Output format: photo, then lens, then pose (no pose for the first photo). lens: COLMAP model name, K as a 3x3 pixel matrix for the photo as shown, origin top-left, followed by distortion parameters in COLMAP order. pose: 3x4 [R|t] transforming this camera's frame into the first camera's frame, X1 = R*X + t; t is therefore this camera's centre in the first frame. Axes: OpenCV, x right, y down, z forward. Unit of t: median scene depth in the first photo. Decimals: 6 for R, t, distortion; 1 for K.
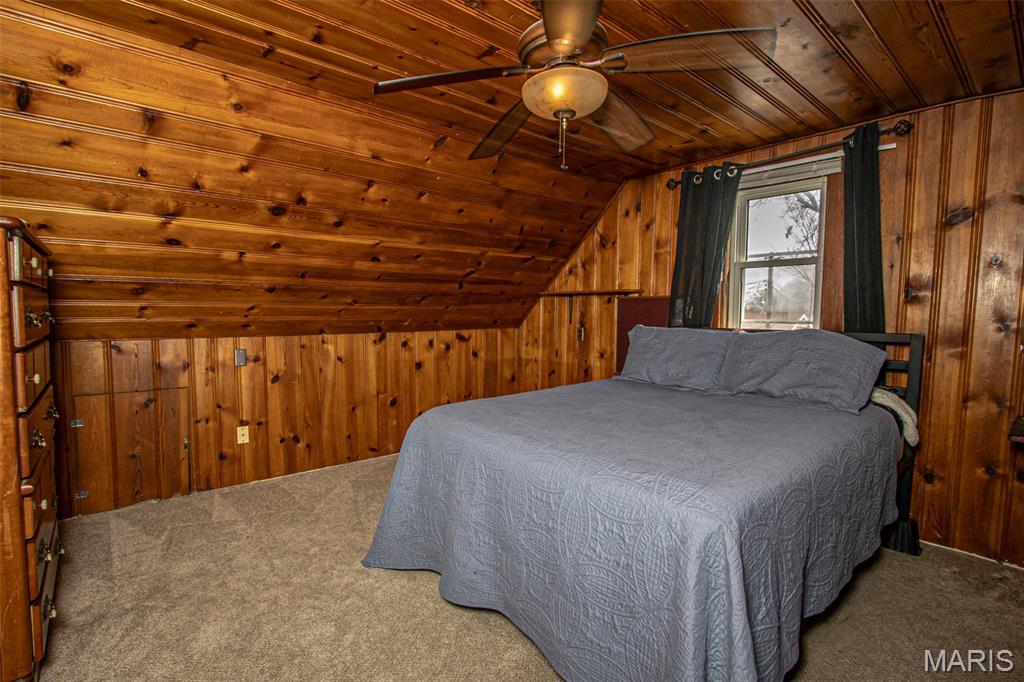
lens RADIAL K [[479.6, 0, 503.1], [0, 479.6, 348.7], [0, 0, 1]] dist [-0.018368, 0.000816]
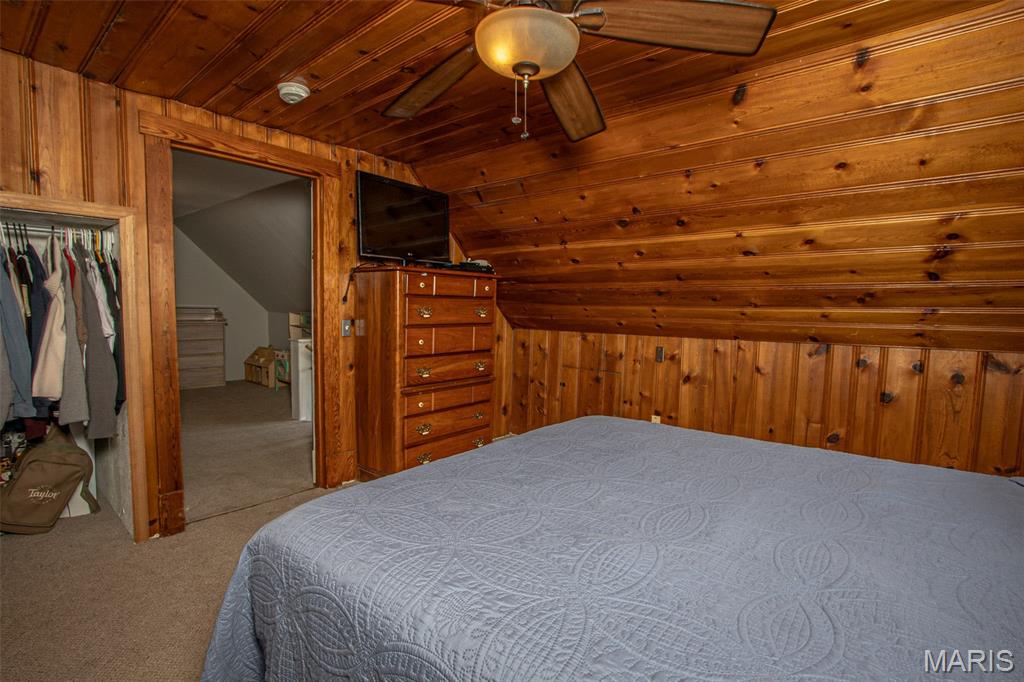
lens RADIAL K [[479.6, 0, 503.1], [0, 479.6, 348.7], [0, 0, 1]] dist [-0.018368, 0.000816]
pose [[0.160602, 0.078131, -0.983922, 0.469026], [-0.093219, 0.993607, 0.063684, -0.031035], [0.982607, 0.081493, 0.166859, 0.418570]]
